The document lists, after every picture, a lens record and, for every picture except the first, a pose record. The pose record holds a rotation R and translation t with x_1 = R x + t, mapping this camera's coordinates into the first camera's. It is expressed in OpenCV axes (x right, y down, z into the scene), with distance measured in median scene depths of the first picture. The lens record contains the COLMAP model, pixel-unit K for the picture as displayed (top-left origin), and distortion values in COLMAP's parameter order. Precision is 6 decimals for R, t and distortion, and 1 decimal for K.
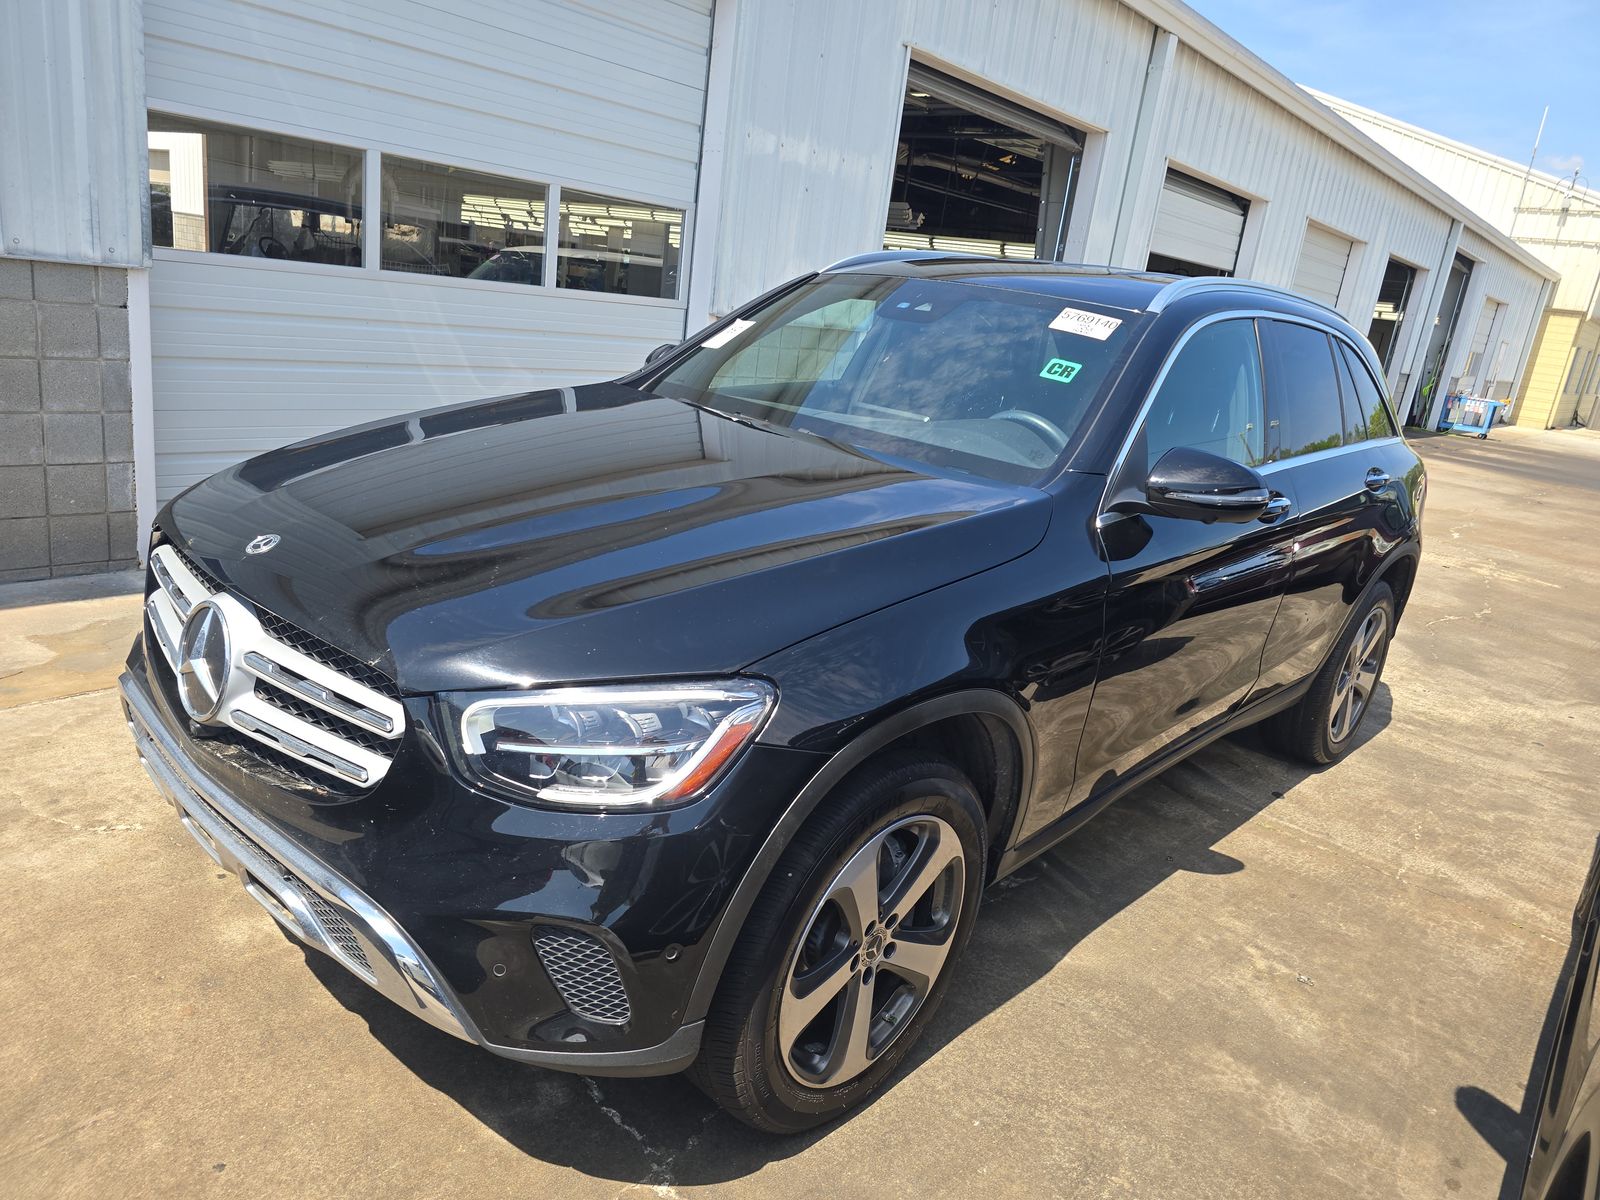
lens RADIAL K [[1100.2, 0, 809.5], [0, 1100.2, 608.1], [0, 0, 1]] dist [-0.000561, -0.000406]
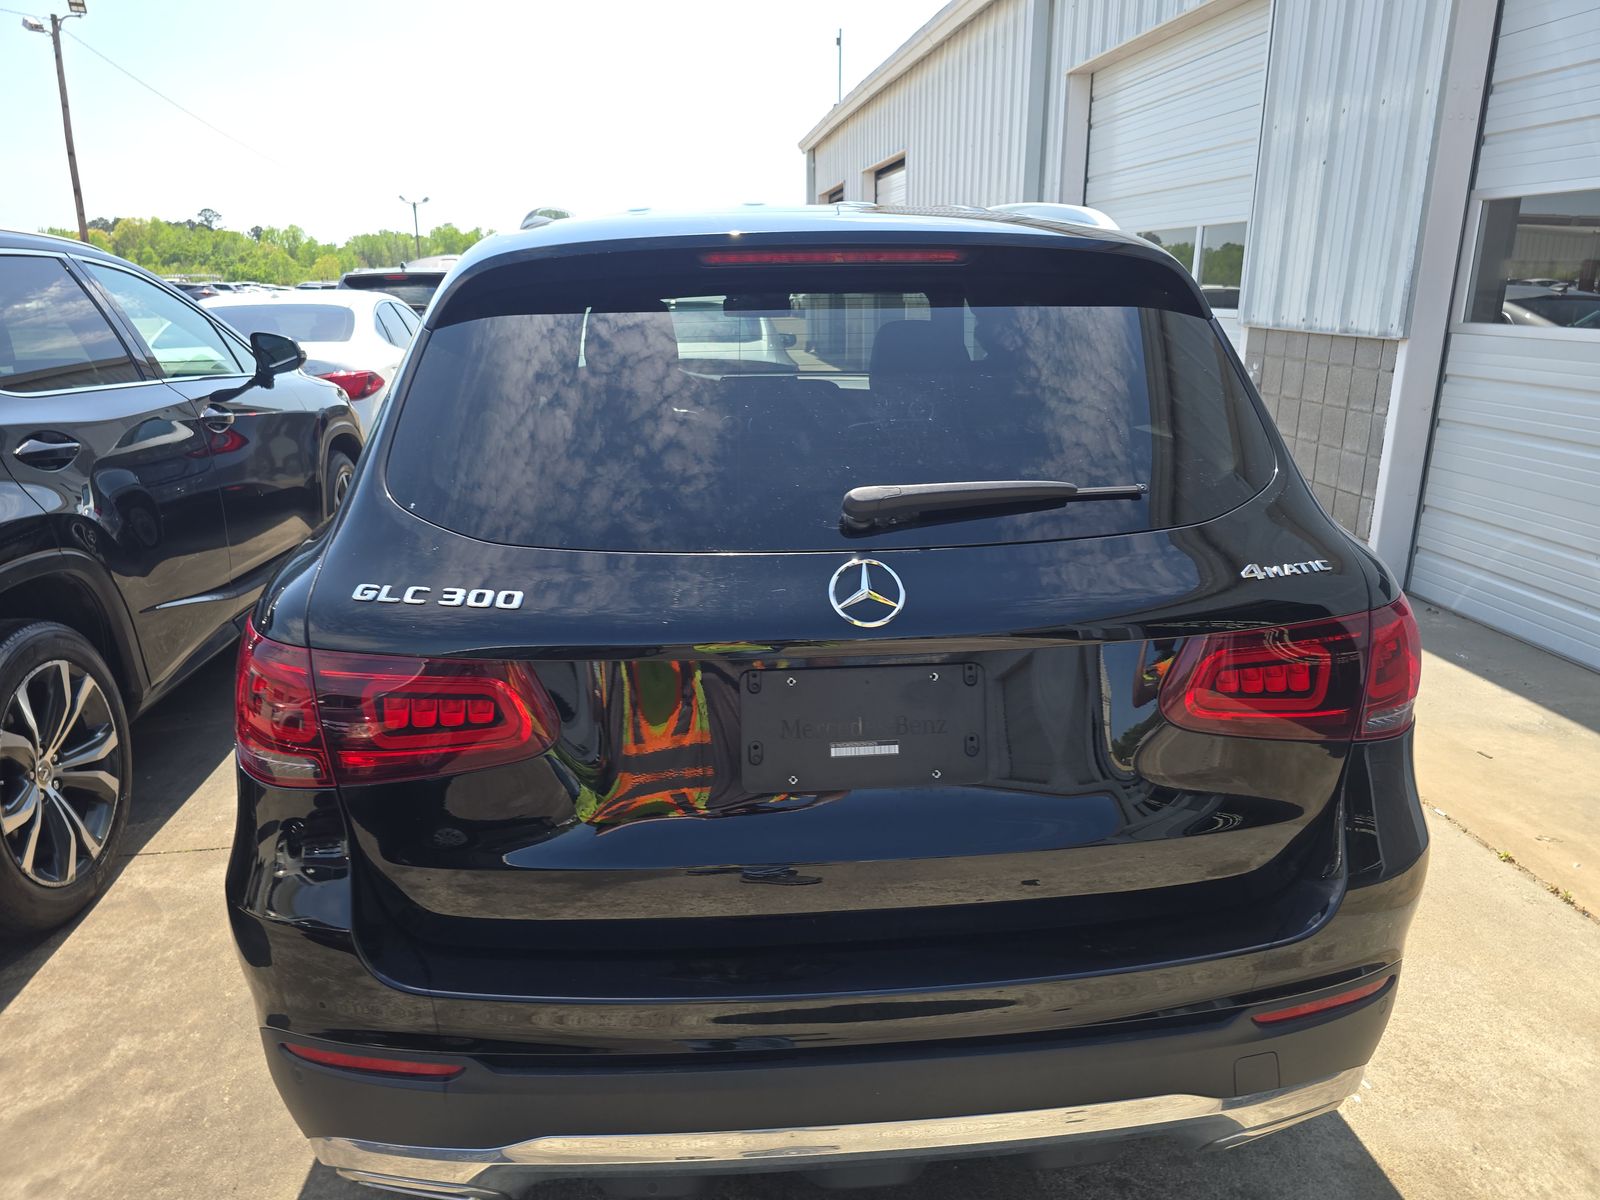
lens RADIAL K [[1057.0, 0, 800.0], [0, 1057.0, 600.0], [0, 0, 1]] dist [0.005260, -0.000498]
pose [[-0.666211, 0.105397, -0.738278, 0.724276], [-0.273840, 0.886236, 0.373629, -0.323571], [0.693667, 0.451085, -0.561558, 1.381761]]
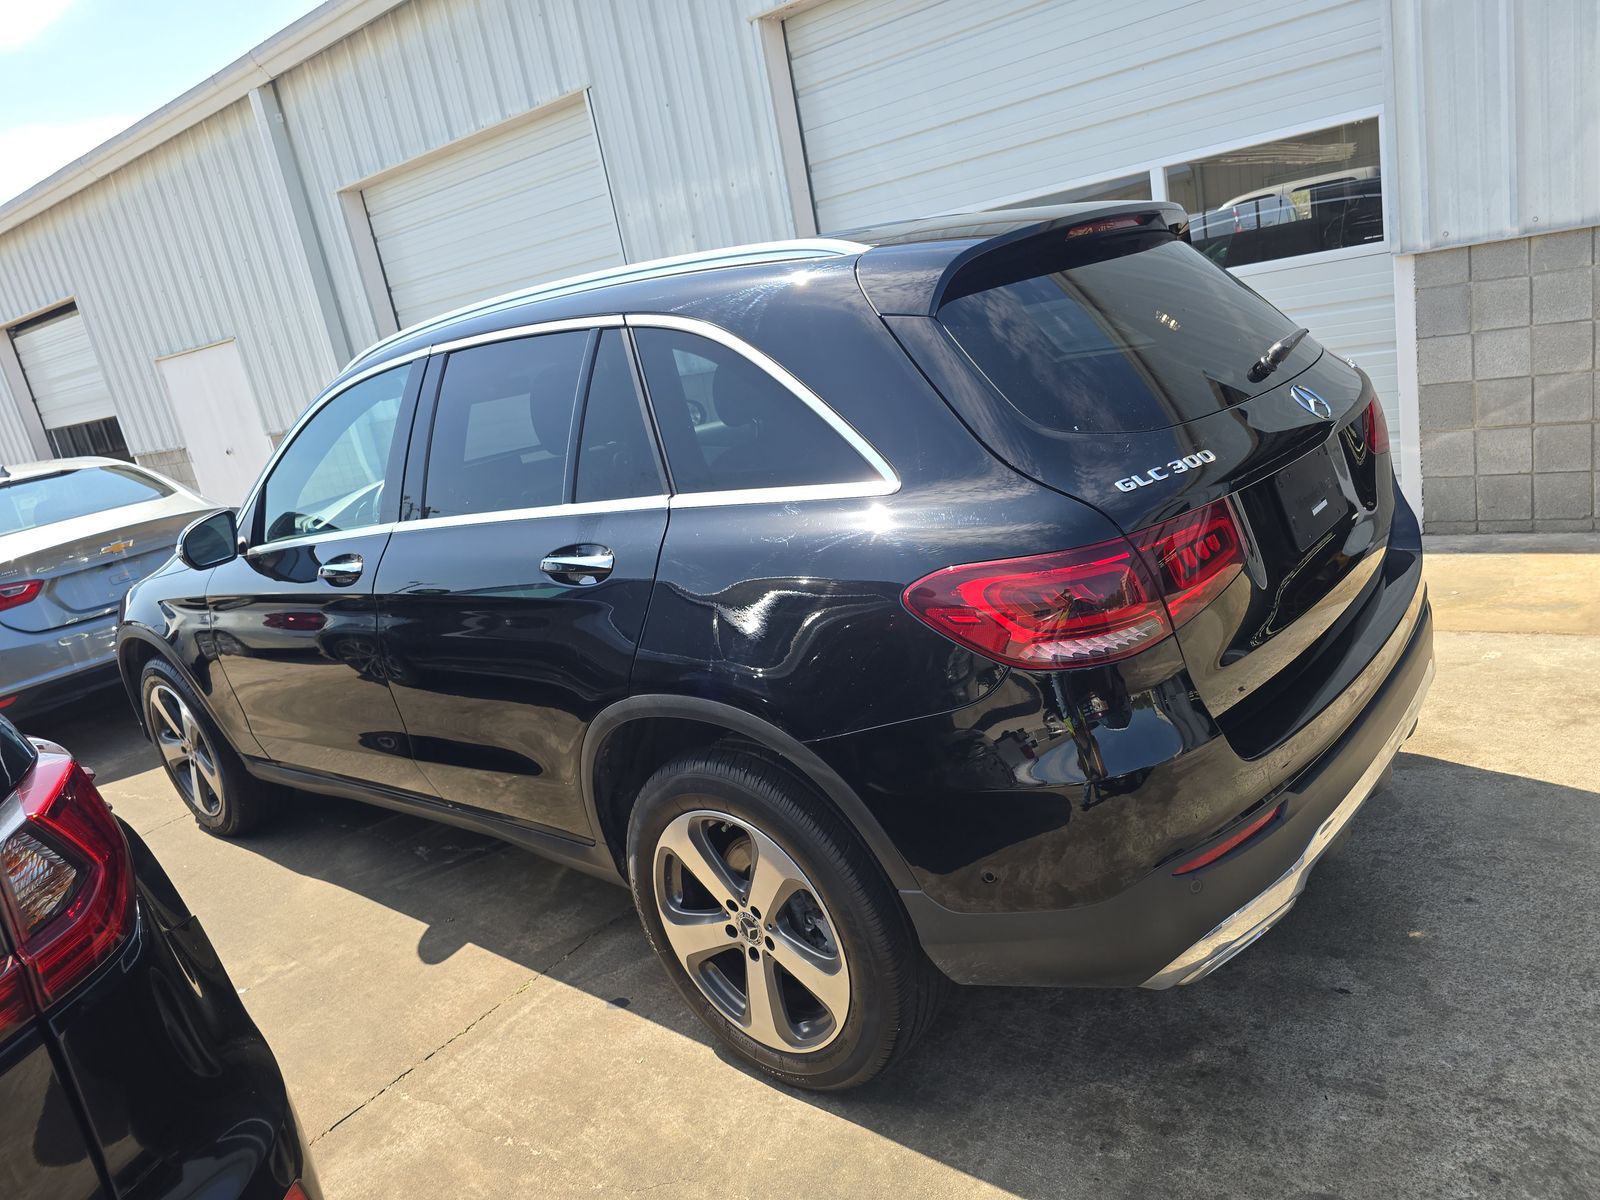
lens RADIAL K [[1057.0, 0, 800.0], [0, 1057.0, 600.0], [0, 0, 1]] dist [0.005260, -0.000498]
pose [[0.030454, 0.140933, -0.989551, 0.969598], [-0.092117, 0.986192, 0.137619, -0.170265], [0.995282, 0.086964, 0.043015, 0.973227]]
